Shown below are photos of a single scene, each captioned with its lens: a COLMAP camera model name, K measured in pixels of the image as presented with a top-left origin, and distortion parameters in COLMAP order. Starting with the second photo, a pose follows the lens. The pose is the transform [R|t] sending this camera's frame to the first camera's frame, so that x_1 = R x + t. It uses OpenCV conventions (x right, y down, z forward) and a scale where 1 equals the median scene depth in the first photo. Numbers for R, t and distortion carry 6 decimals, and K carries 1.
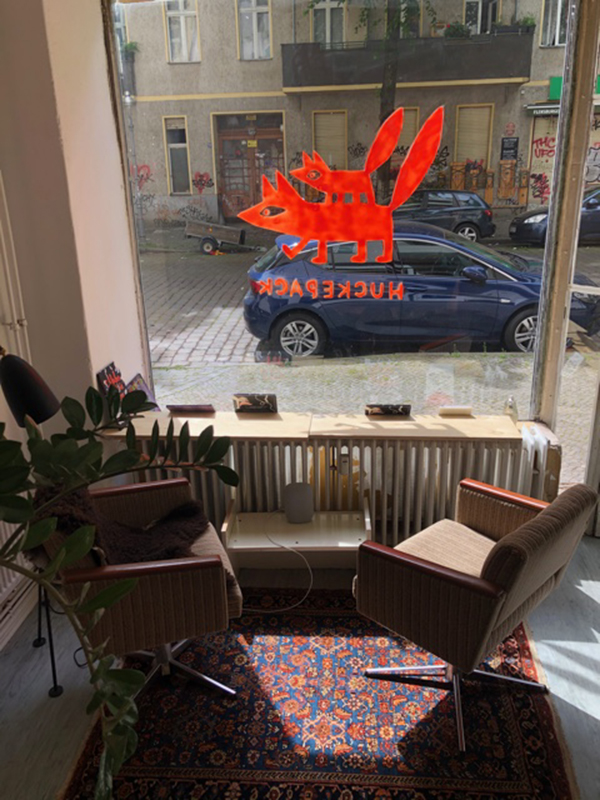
lens RADIAL K [[656.7, 0, 299.8], [0, 656.7, 399.6], [0, 0, 1]] dist [0.018797, -0.005625]
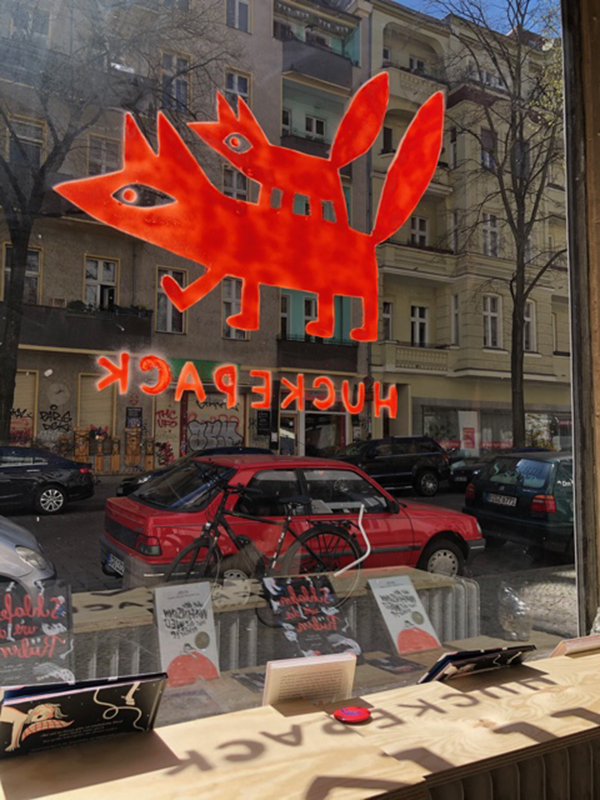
lens RADIAL K [[656.7, 0, 301.8], [0, 656.7, 402.9], [0, 0, 1]] dist [0.018797, -0.005625]
pose [[0.828386, 0.071489, 0.555577, -0.175780], [0.162006, 0.918860, -0.359792, 0.003420], [-0.536218, 0.388054, 0.749590, 0.654621]]
